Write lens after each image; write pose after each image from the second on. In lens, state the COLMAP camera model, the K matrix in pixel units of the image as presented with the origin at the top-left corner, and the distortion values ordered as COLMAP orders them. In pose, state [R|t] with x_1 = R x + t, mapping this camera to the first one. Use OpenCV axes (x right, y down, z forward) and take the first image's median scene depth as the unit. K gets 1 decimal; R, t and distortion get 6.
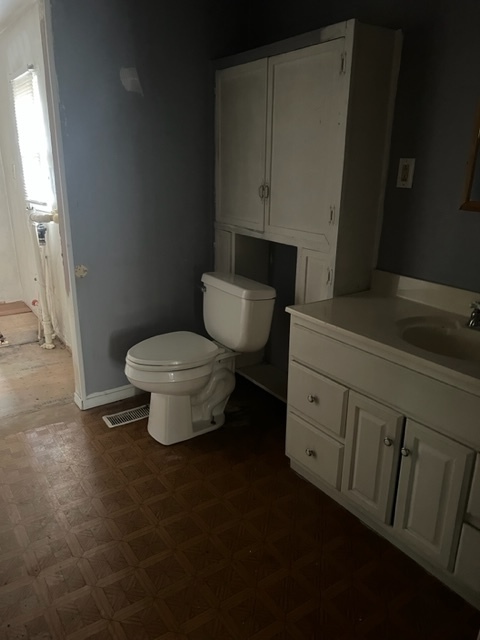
lens RADIAL K [[479.6, 0, 237.9], [0, 479.6, 317.9], [0, 0, 1]] dist [0.004922, -0.016333]
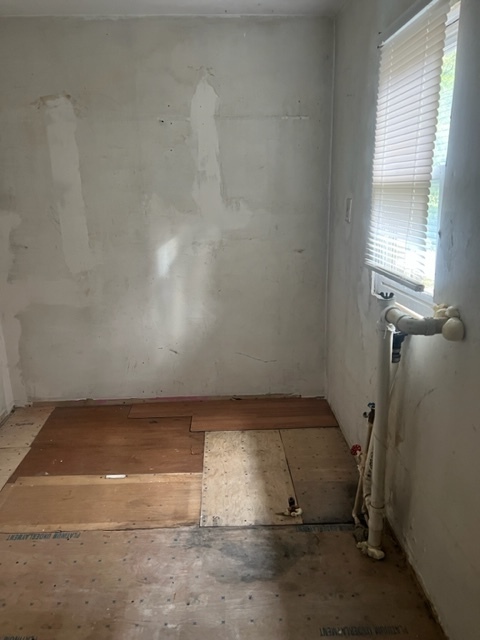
lens RADIAL K [[479.6, 0, 241.4], [0, 479.6, 319.0], [0, 0, 1]] dist [0.004922, -0.016333]
pose [[0.843588, 0.116678, -0.524162, -0.269993], [-0.147156, 0.988972, -0.016690, -0.156302], [0.516434, 0.091213, 0.851455, 0.461987]]
